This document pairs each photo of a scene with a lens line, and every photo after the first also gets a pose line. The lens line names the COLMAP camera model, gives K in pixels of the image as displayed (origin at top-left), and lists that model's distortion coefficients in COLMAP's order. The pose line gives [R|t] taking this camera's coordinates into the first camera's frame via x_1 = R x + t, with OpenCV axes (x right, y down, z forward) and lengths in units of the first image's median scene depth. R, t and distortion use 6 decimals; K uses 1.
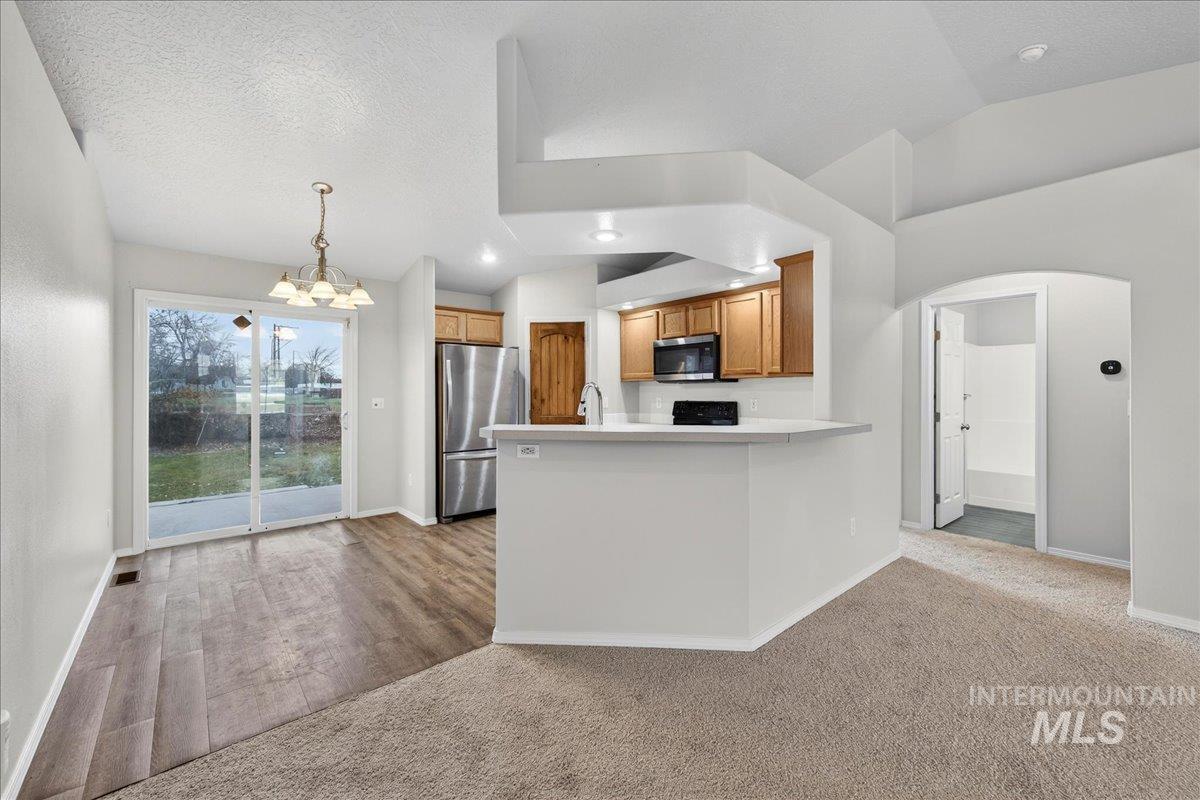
lens RADIAL K [[479.3, 0, 608.3], [0, 479.3, 389.0], [0, 0, 1]] dist [0.010860, 0.000258]
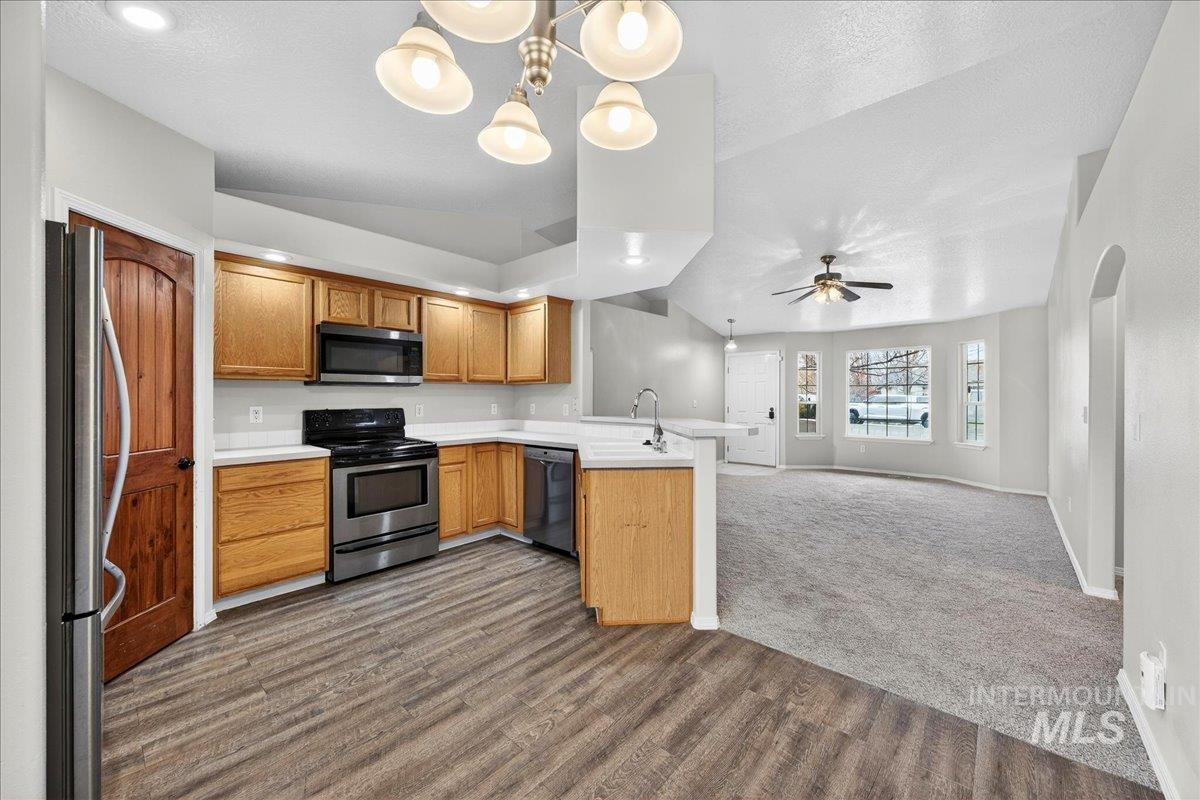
lens RADIAL K [[451.3, 0, 602.6], [0, 451.3, 397.0], [0, 0, 1]] dist [0.000294, -0.000249]
pose [[-0.126051, 0.000507, 0.992024, -0.657192], [-0.005926, 0.999982, -0.001264, 0.004281], [-0.992006, -0.006038, -0.126046, 0.751580]]
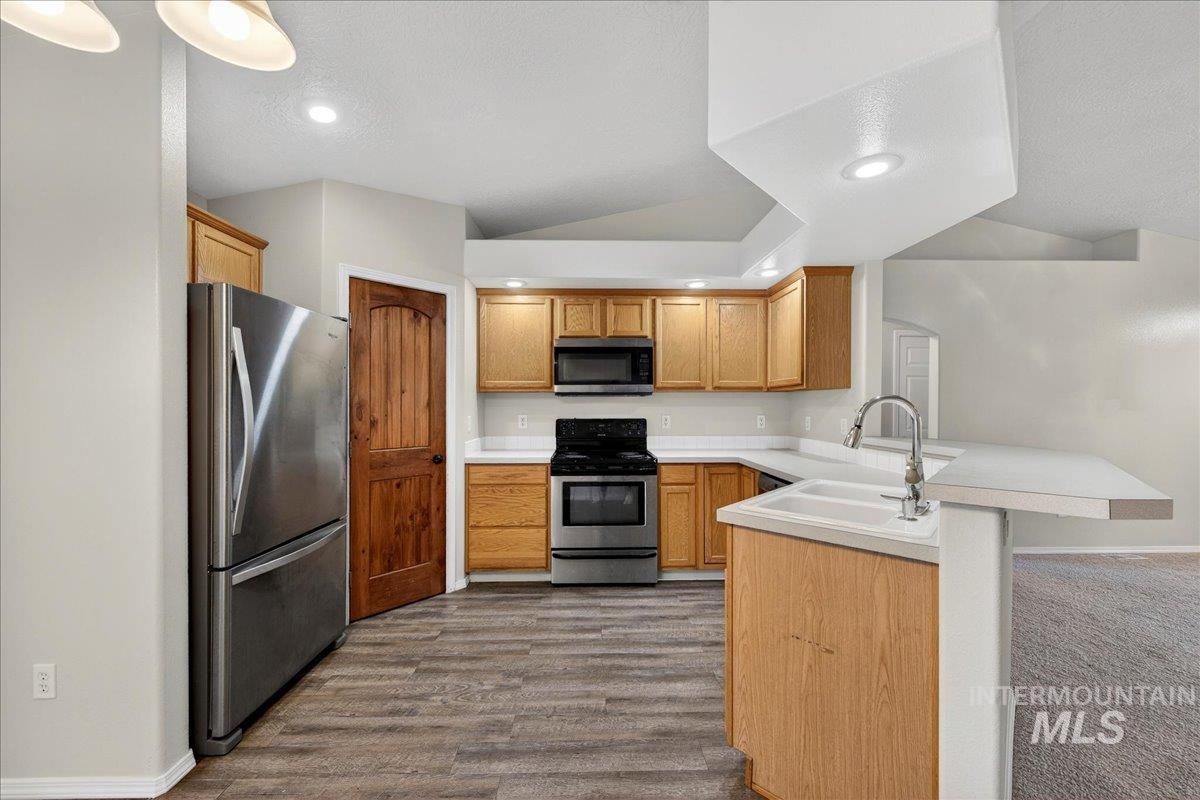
lens RADIAL K [[455.9, 0, 599.4], [0, 455.9, 404.1], [0, 0, 1]] dist [0.000289, -0.000118]
pose [[0.638380, 0.002934, 0.769716, -0.440156], [-0.007554, 0.999968, 0.002454, -0.001152], [-0.769684, -0.007380, 0.638382, 0.552128]]
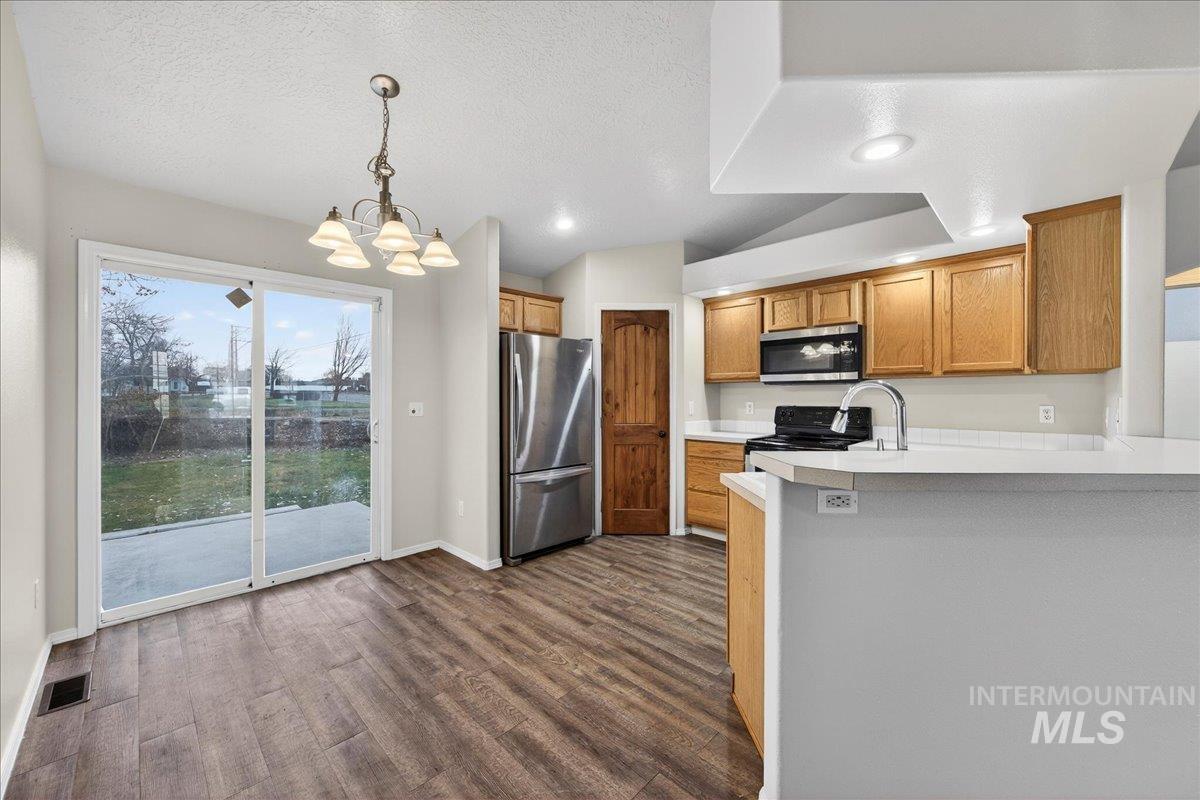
lens RADIAL K [[458.0, 0, 605.4], [0, 458.0, 392.9], [0, 0, 1]] dist [0.001509, -0.000337]
pose [[0.996756, 0.001715, 0.080459, -0.258195], [-0.001907, 0.999996, 0.002311, 0.000893], [-0.080454, -0.002457, 0.996755, 0.262992]]
